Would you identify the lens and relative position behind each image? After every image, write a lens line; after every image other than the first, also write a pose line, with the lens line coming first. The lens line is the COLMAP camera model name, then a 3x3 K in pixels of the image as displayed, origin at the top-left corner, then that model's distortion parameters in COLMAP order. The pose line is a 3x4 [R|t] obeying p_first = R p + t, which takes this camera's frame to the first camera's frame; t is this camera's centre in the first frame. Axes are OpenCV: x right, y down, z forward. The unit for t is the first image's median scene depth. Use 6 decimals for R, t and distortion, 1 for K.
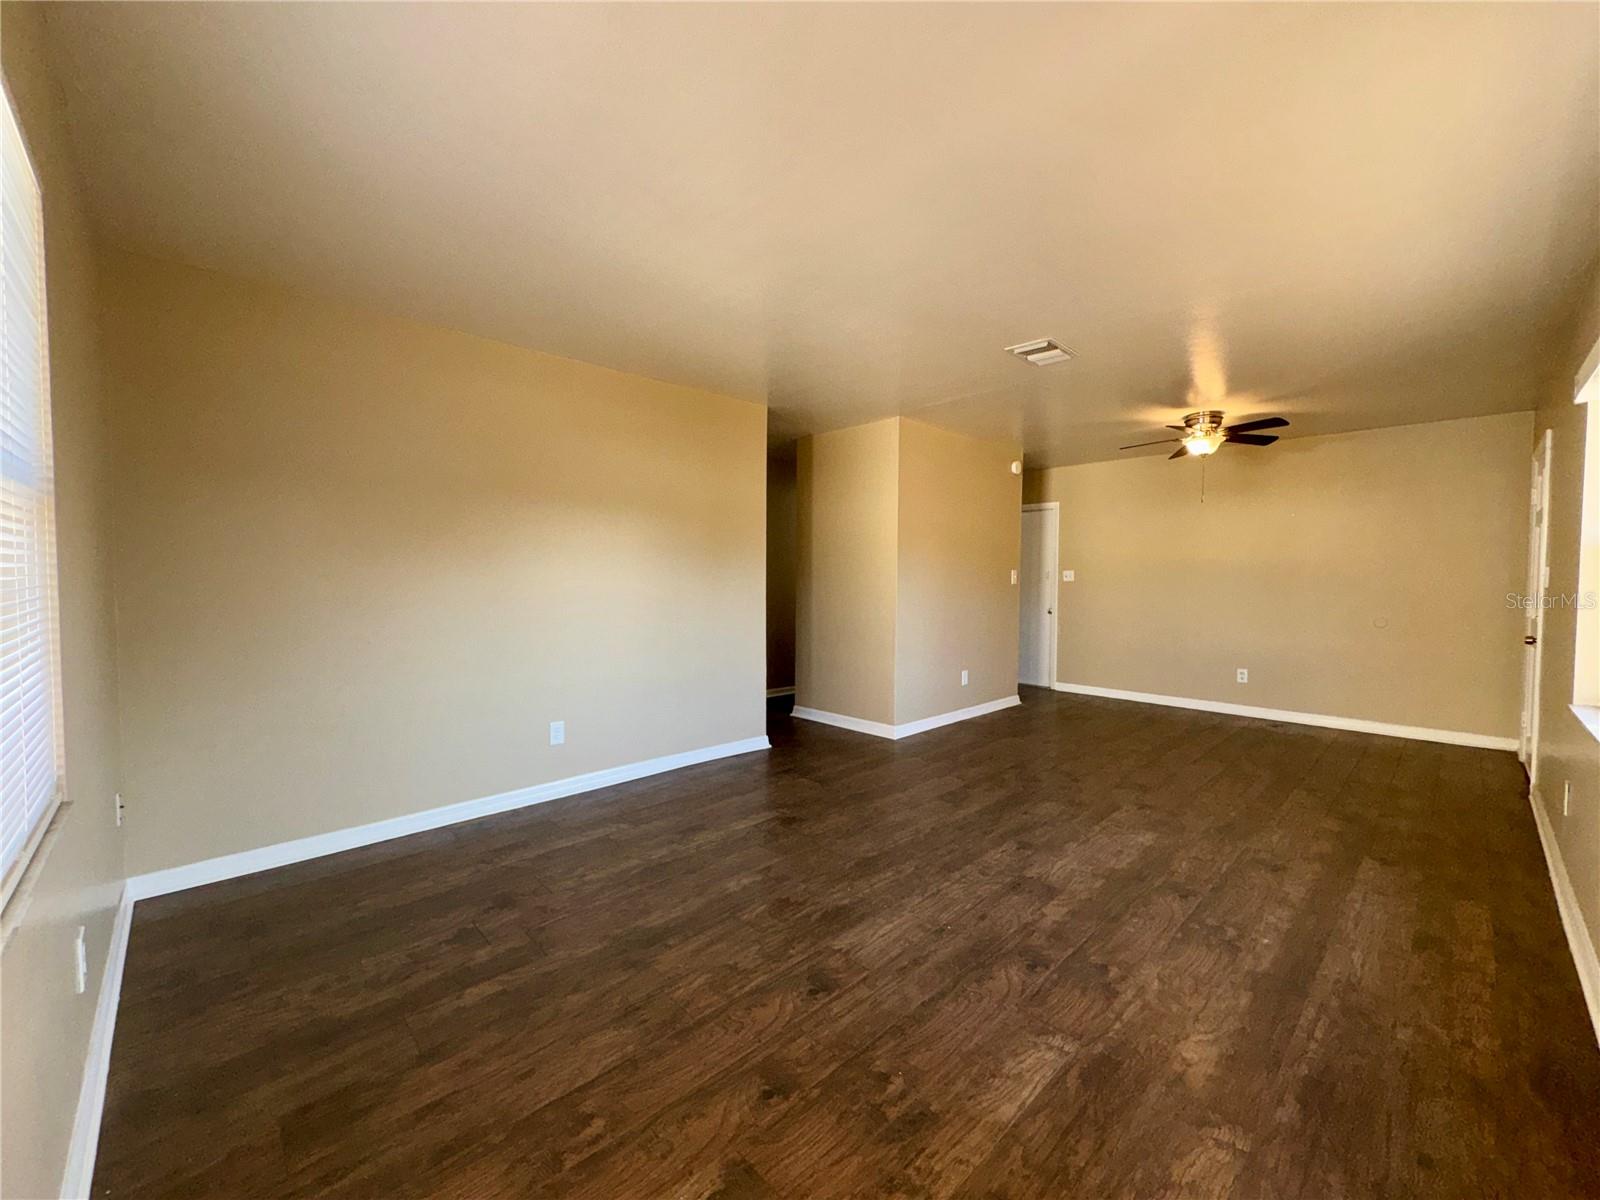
lens RADIAL K [[641.3, 0, 801.3], [0, 641.3, 601.3], [0, 0, 1]] dist [-0.004032, 0.000566]
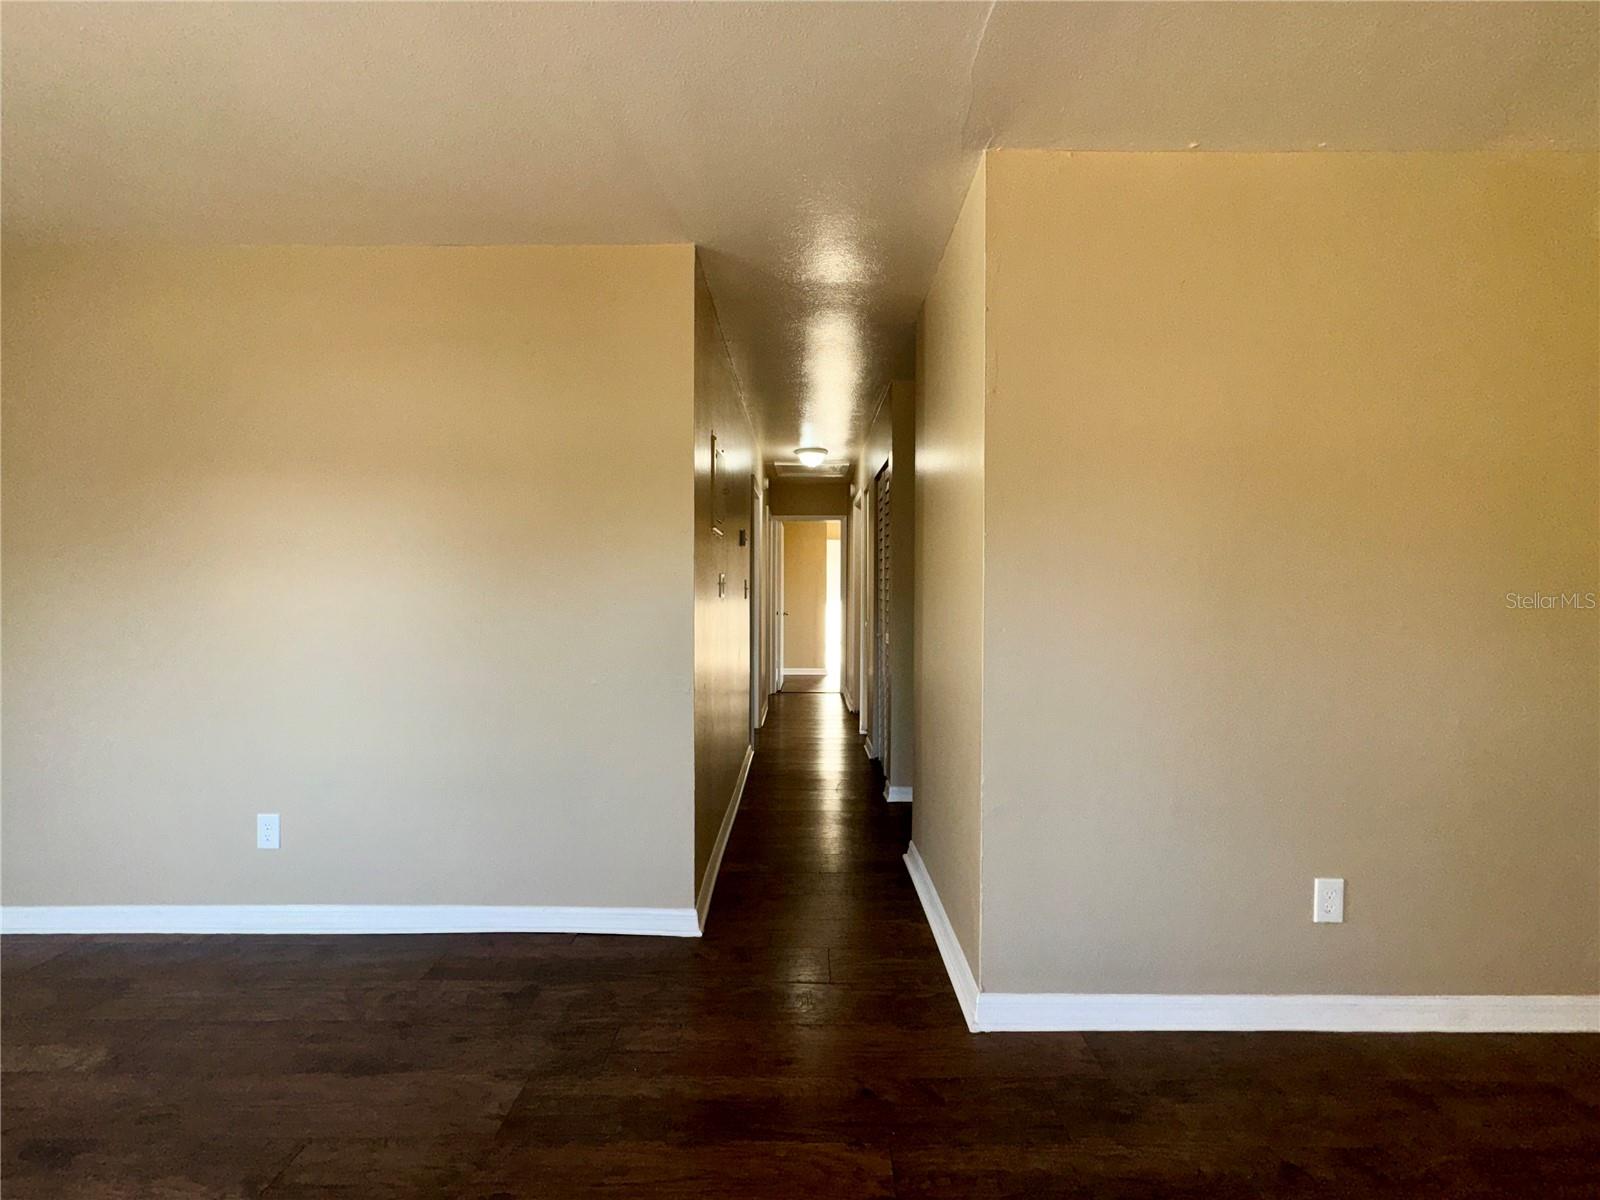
lens RADIAL K [[641.3, 0, 793.5], [0, 641.3, 595.6], [0, 0, 1]] dist [-0.004032, 0.000566]
pose [[0.716249, 0.005967, -0.697820, 0.428860], [-0.024771, 0.999551, -0.016878, -0.032214], [0.697405, 0.029374, 0.716075, 0.867147]]
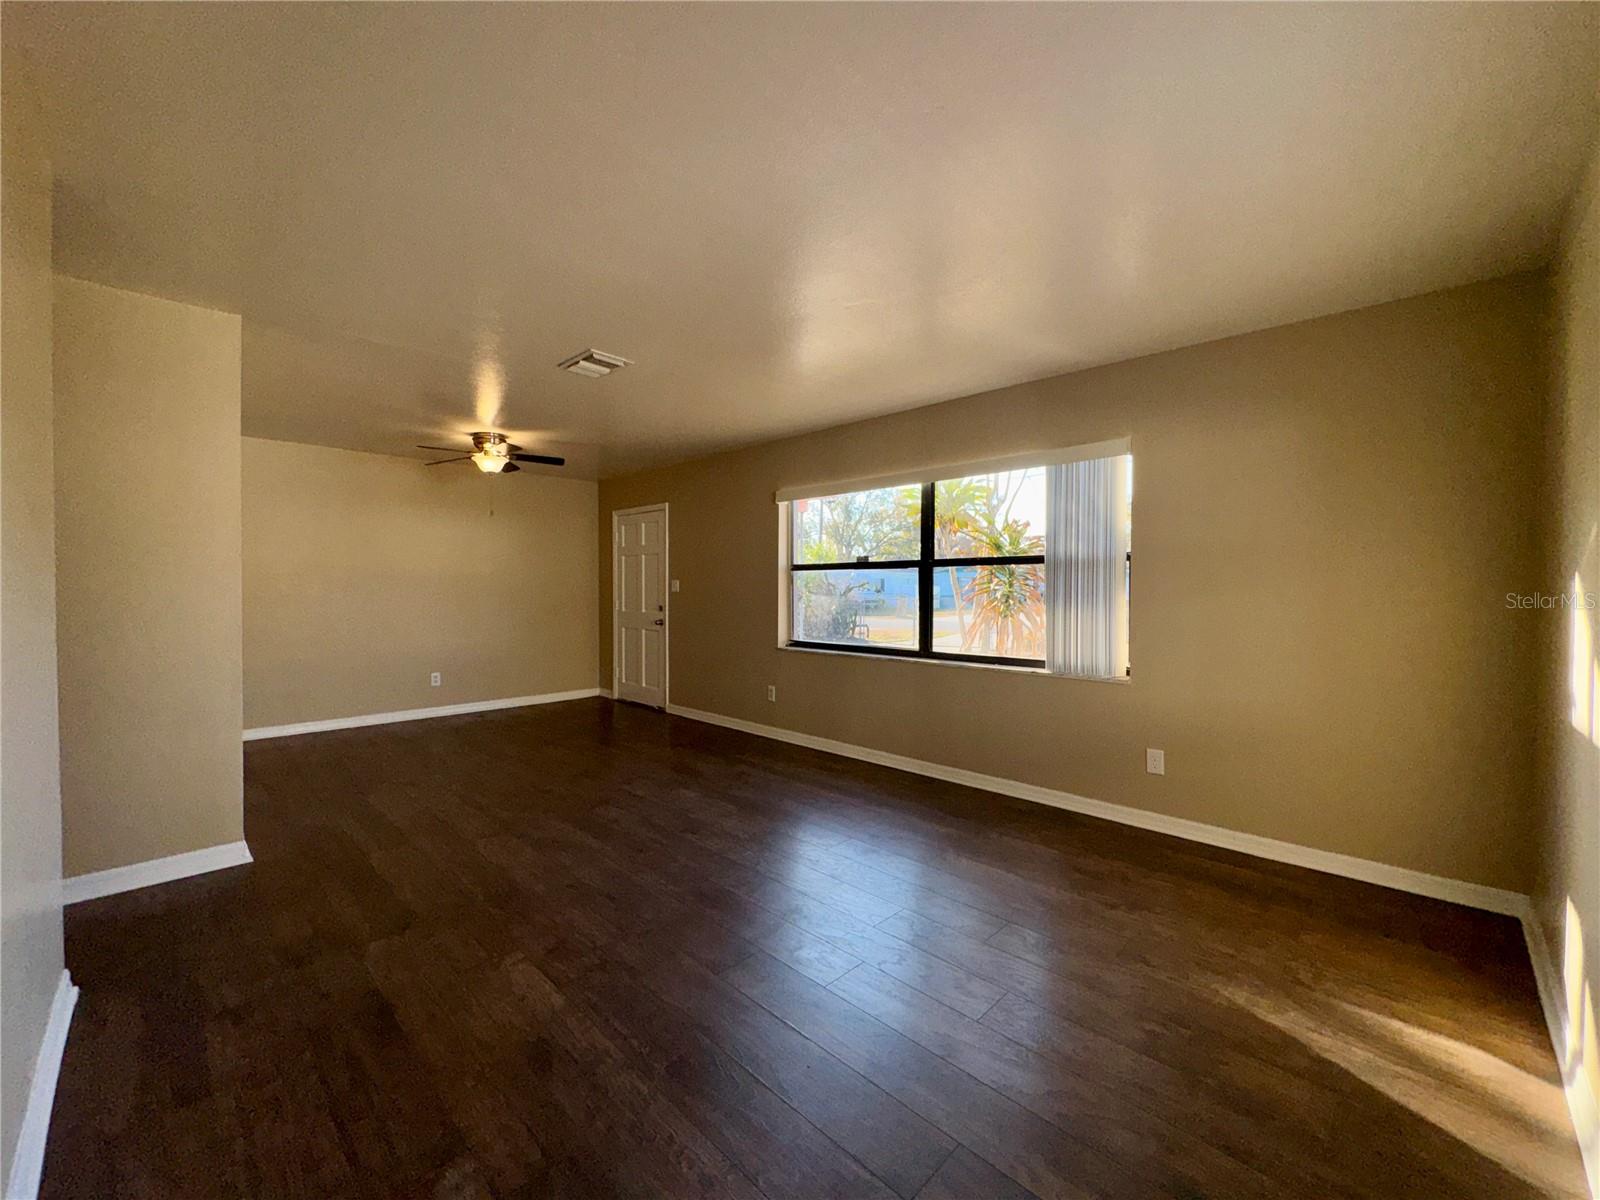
lens RADIAL K [[641.3, 0, 805.5], [0, 641.3, 598.7], [0, 0, 1]] dist [-0.004032, 0.000566]
pose [[-0.030709, -0.021285, 0.999302, -0.594729], [0.035868, 0.999106, 0.022383, -0.027566], [-0.998885, 0.036530, -0.029918, 0.651219]]
